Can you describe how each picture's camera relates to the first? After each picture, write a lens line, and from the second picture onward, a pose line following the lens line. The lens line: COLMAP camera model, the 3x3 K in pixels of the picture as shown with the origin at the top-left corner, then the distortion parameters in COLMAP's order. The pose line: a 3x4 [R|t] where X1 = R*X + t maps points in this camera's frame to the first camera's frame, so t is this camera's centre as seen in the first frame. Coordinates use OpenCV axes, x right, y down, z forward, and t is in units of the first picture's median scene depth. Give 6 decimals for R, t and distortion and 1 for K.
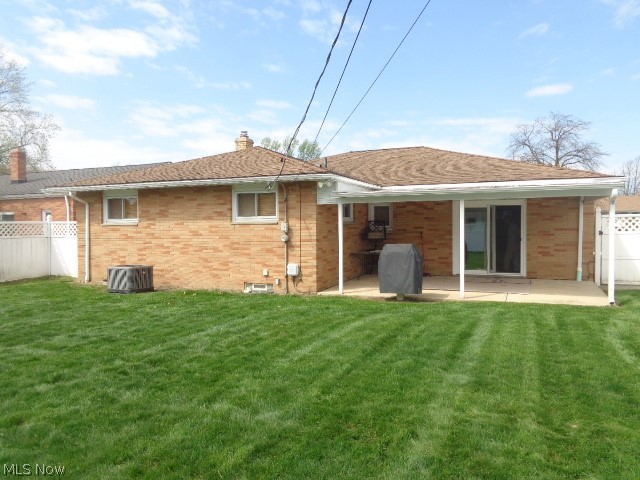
lens RADIAL K [[473.6, 0, 320.0], [0, 473.6, 240.0], [0, 0, 1]] dist [-0.011548, 0.004135]
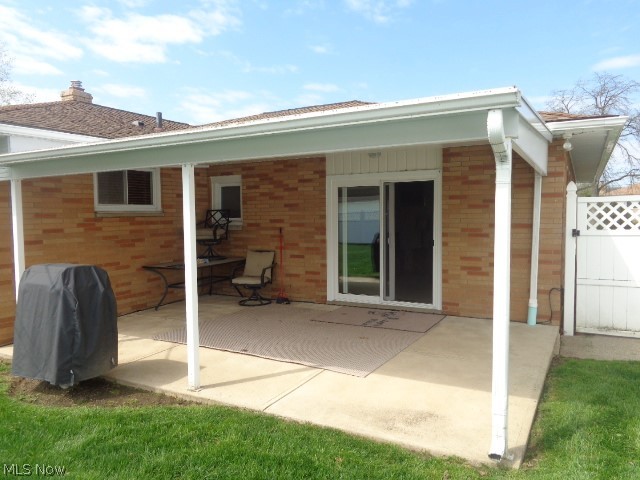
lens RADIAL K [[493.0, 0, 320.0], [0, 493.0, 240.0], [0, 0, 1]] dist [-0.018737, -0.002203]
pose [[0.995038, 0.005653, -0.099333, 0.350566], [-0.003538, 0.999764, 0.021448, -0.016699], [0.099430, -0.020990, 0.994823, 0.417007]]
